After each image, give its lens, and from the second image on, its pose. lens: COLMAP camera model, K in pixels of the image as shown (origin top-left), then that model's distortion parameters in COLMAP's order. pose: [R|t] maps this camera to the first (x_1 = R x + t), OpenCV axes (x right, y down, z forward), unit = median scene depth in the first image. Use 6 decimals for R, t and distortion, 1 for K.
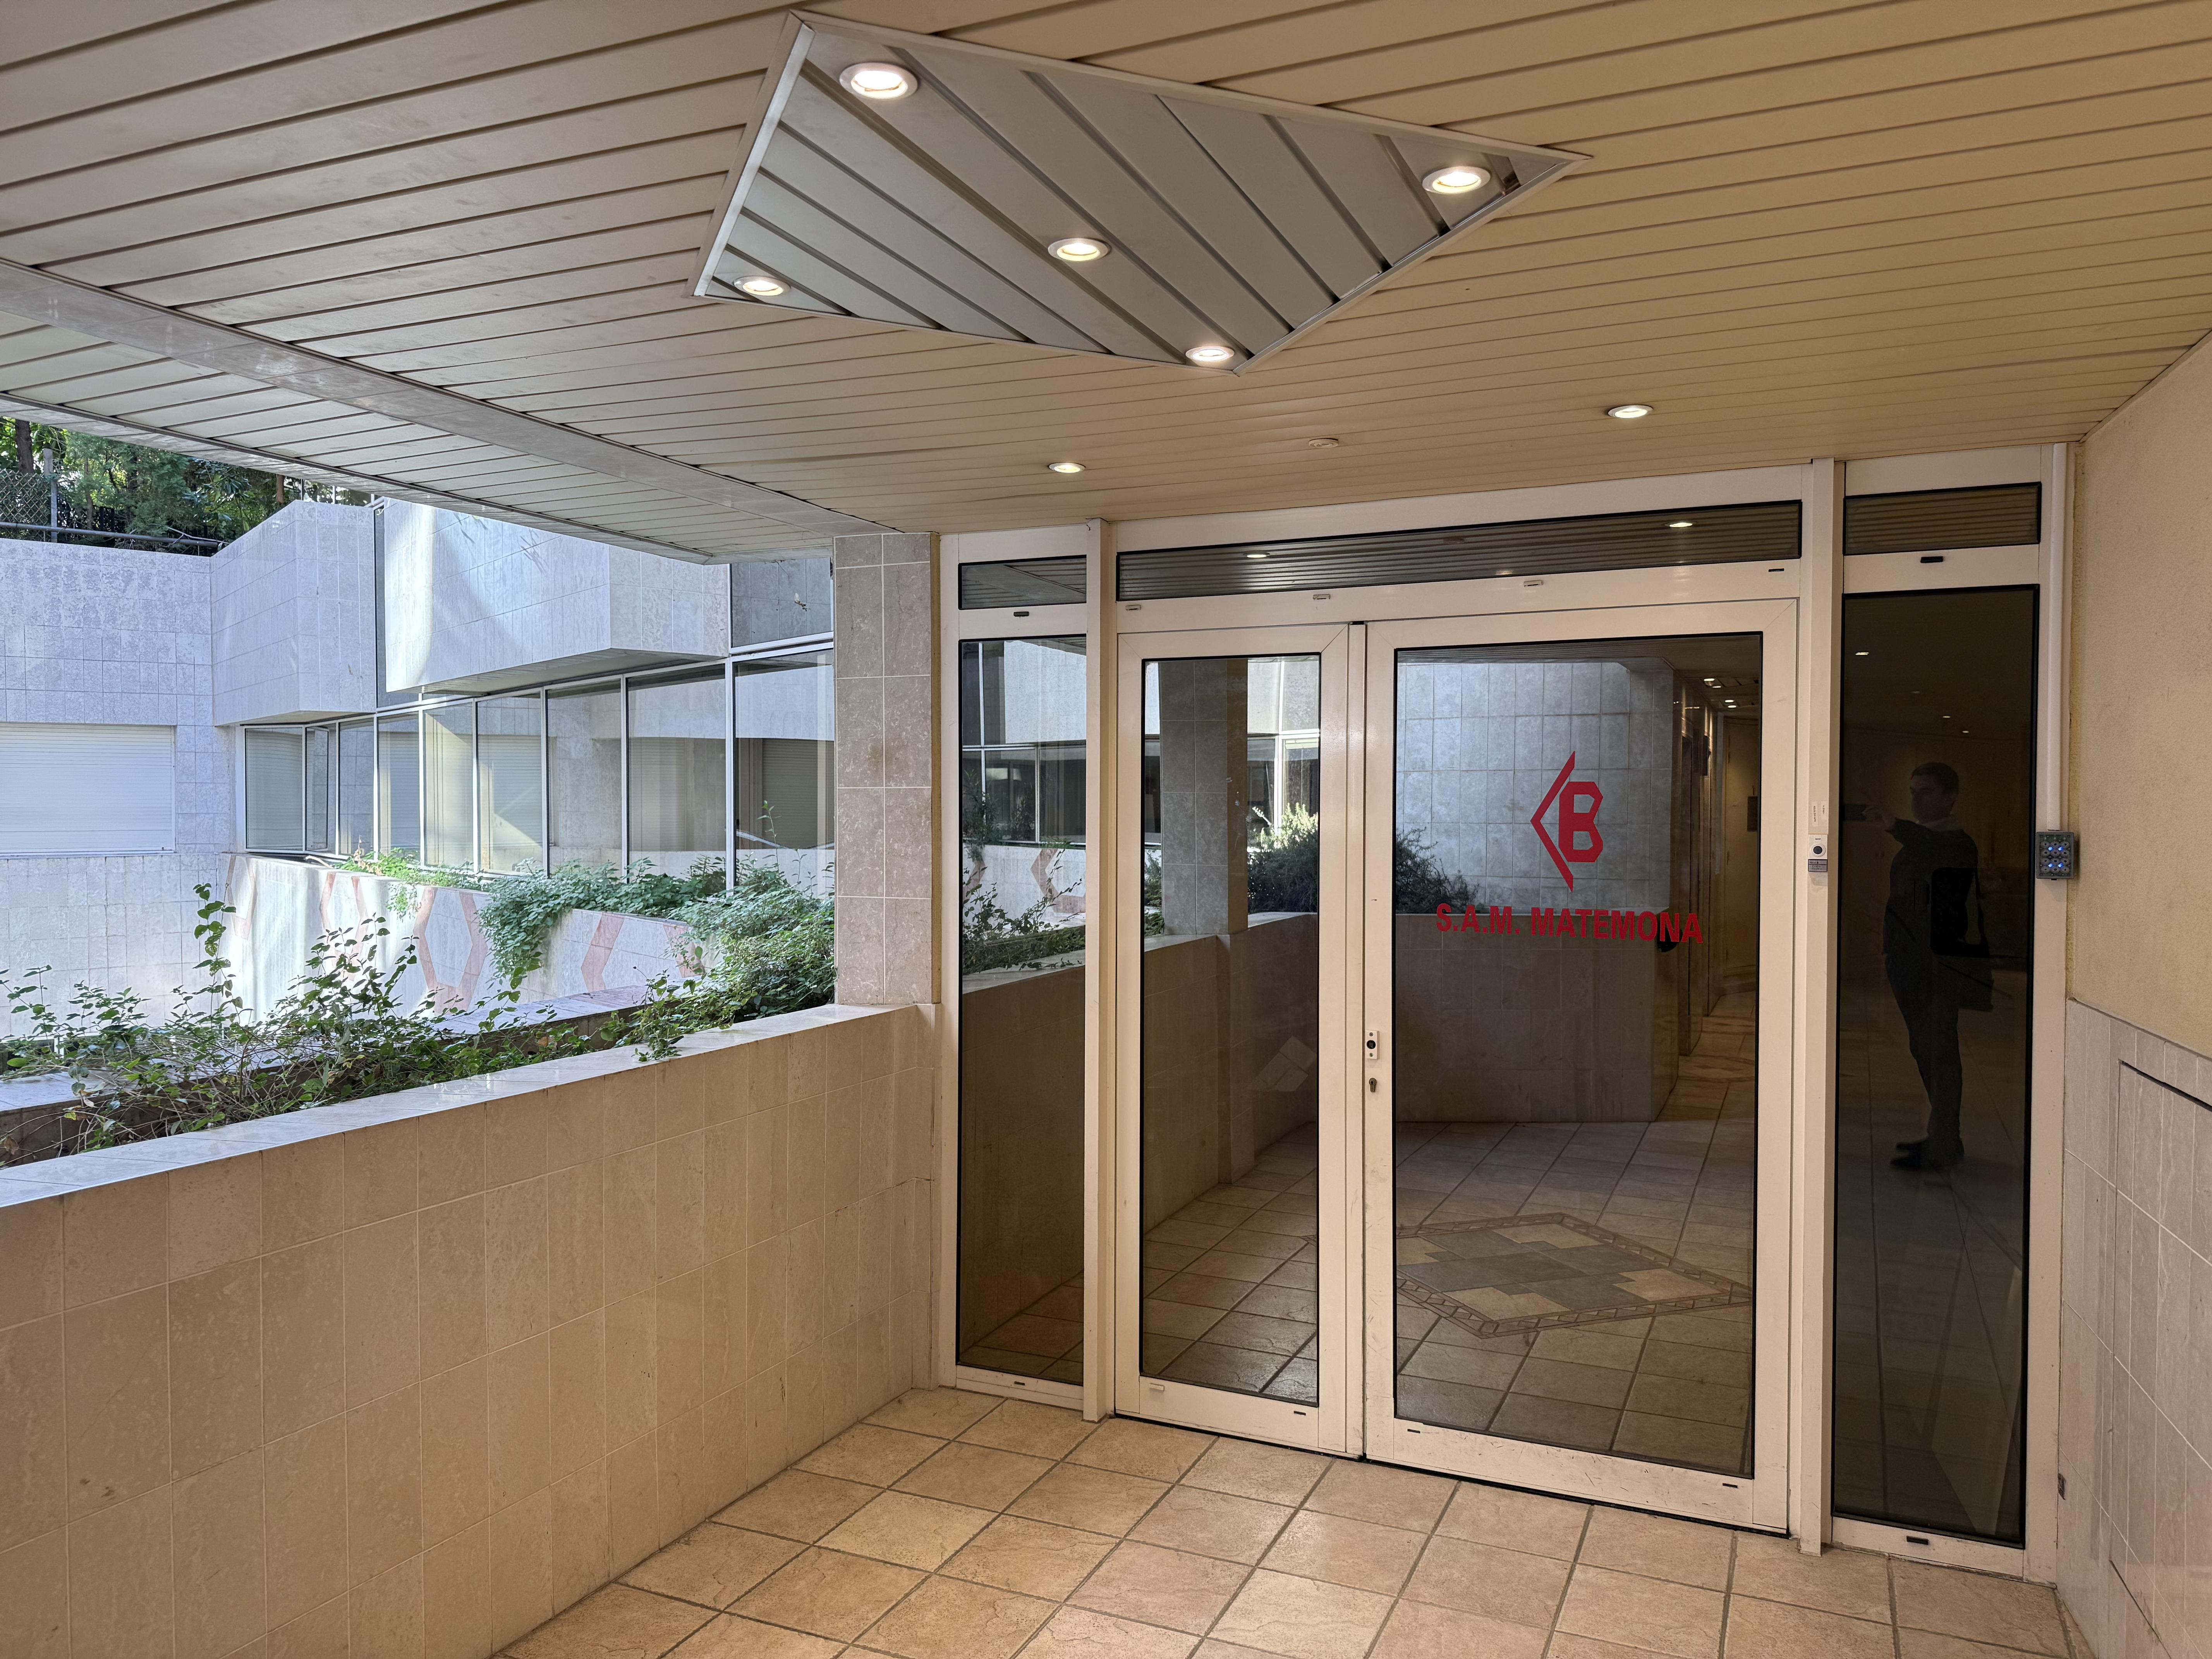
lens RADIAL K [[1549.1, 0, 1117.5], [0, 1549.1, 832.3], [0, 0, 1]] dist [0.048255, -0.052743]
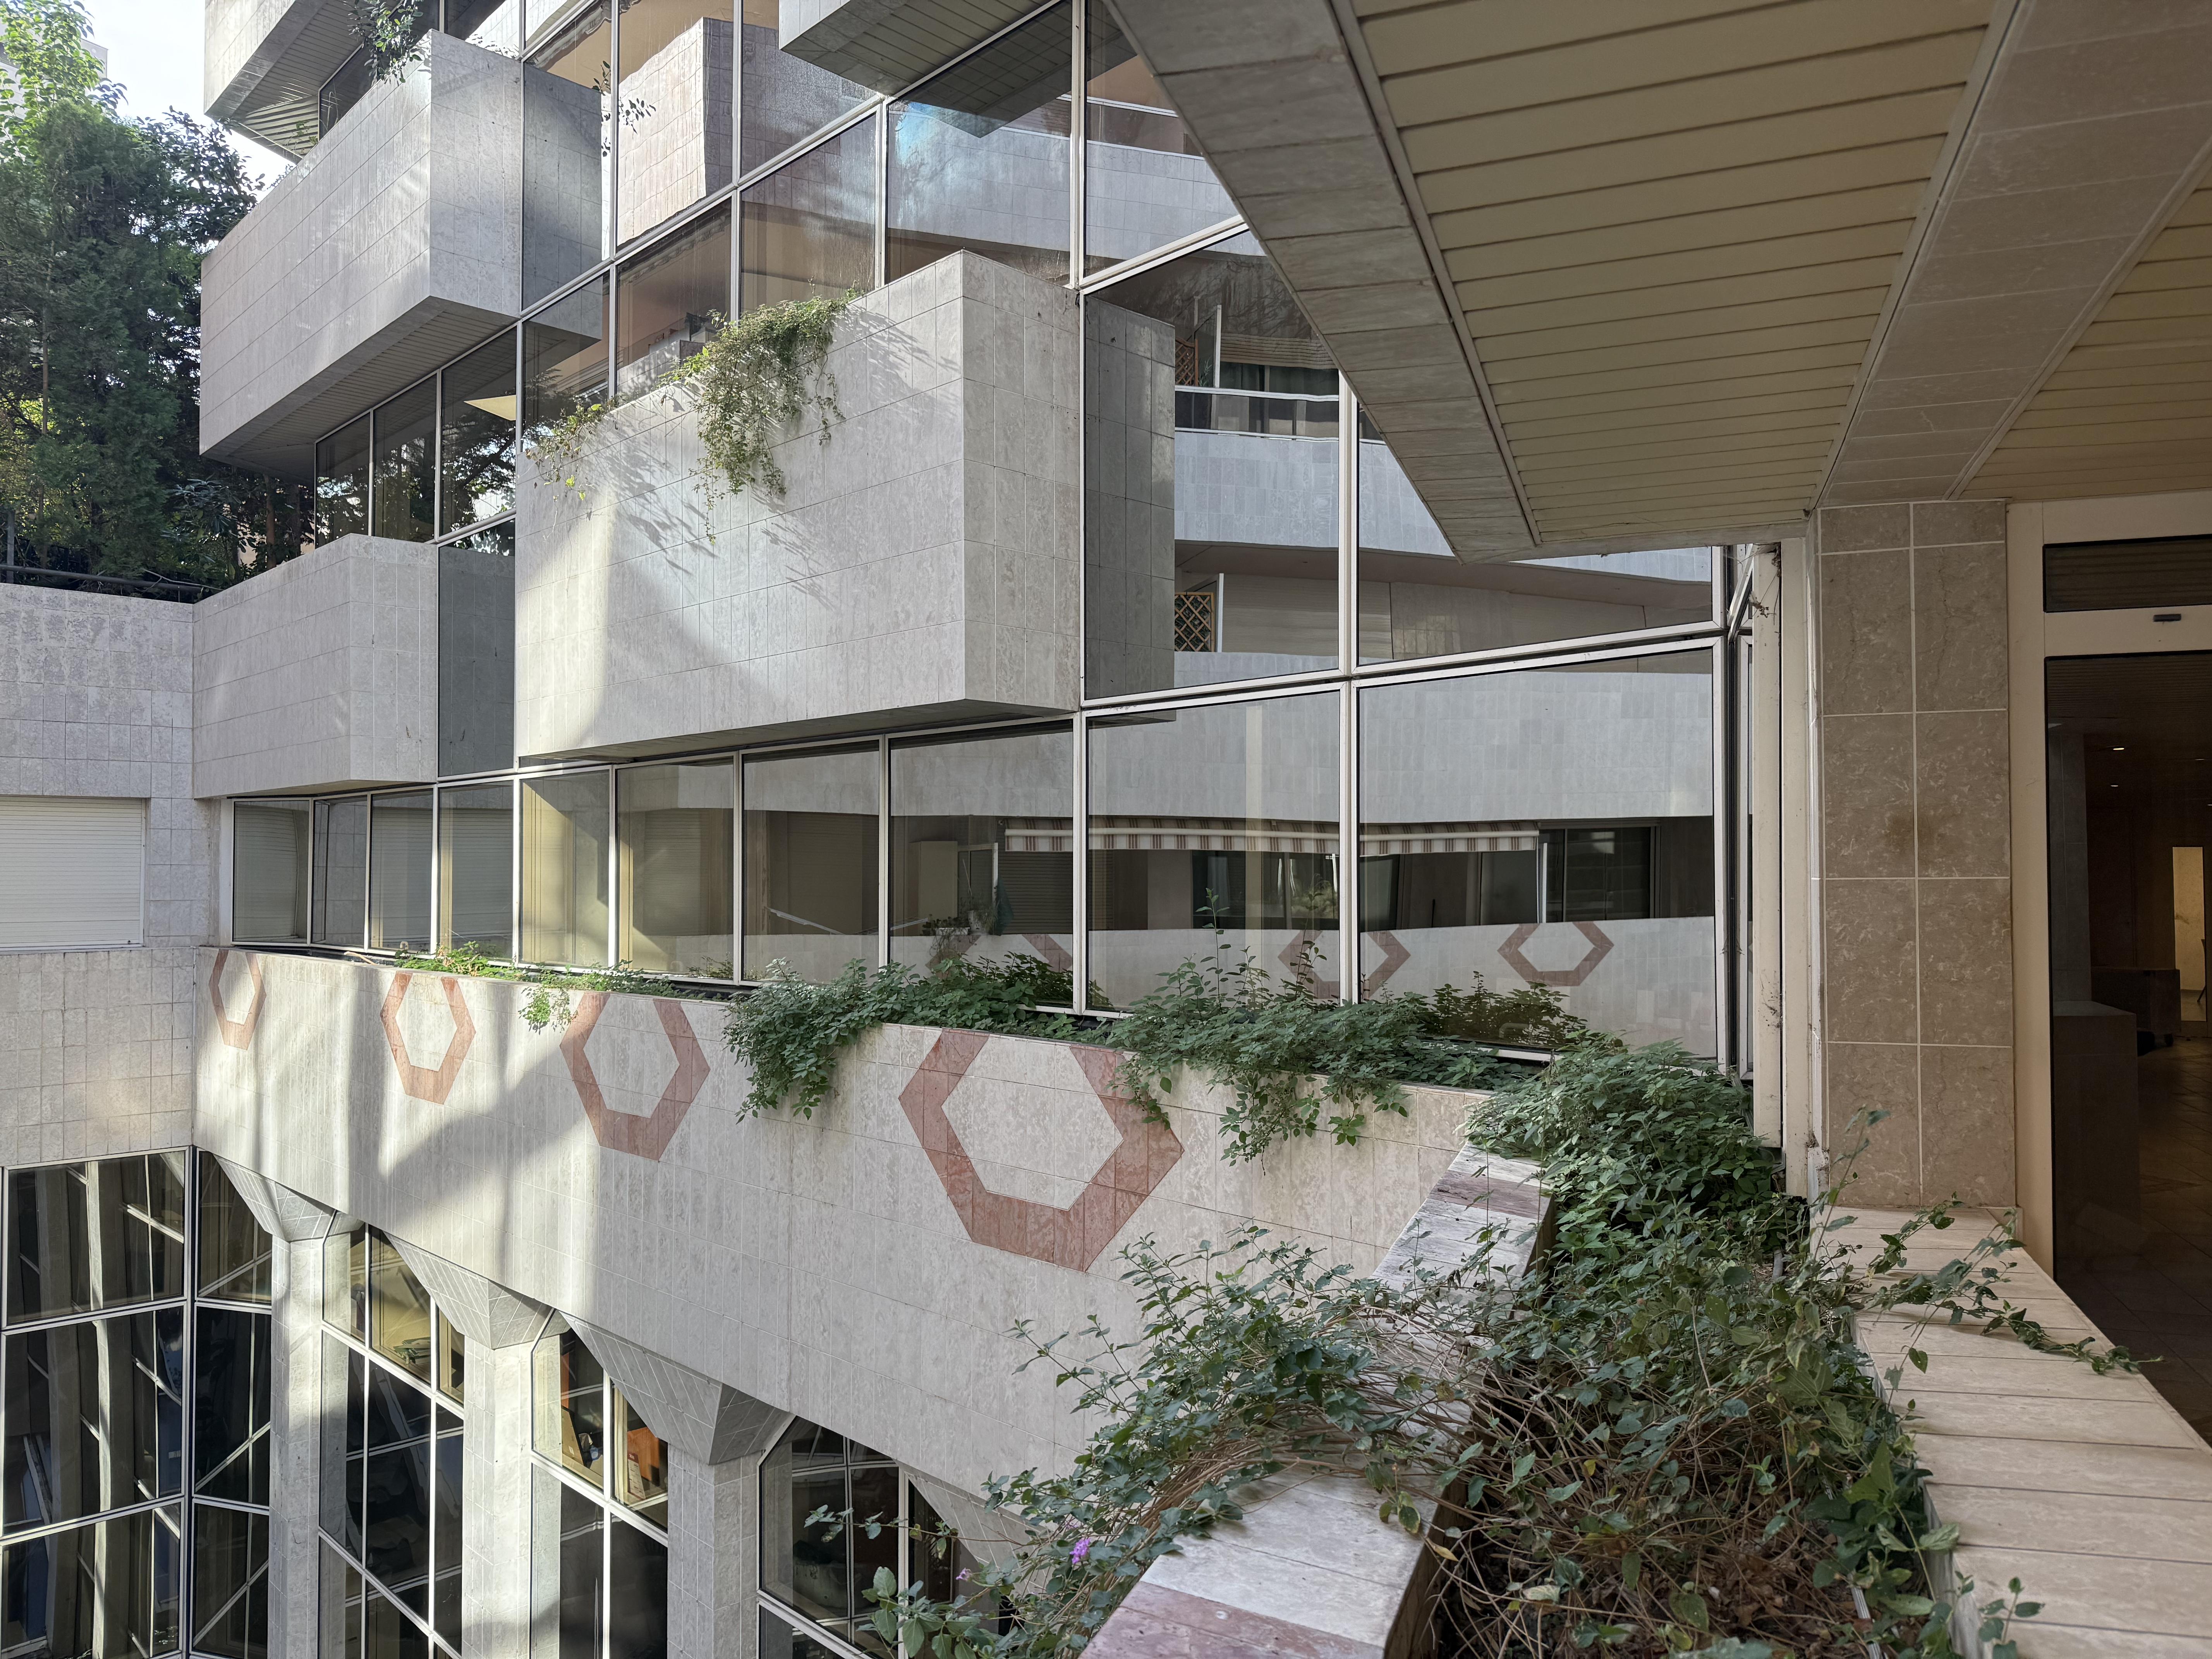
lens RADIAL K [[1549.1, 0, 1110.3], [0, 1549.1, 828.6], [0, 0, 1]] dist [0.048255, -0.052743]
pose [[0.995895, -0.002323, 0.090489, -0.182369], [0.006841, 0.998743, -0.049651, -0.006322], [-0.090260, 0.050066, 0.994659, 0.118728]]
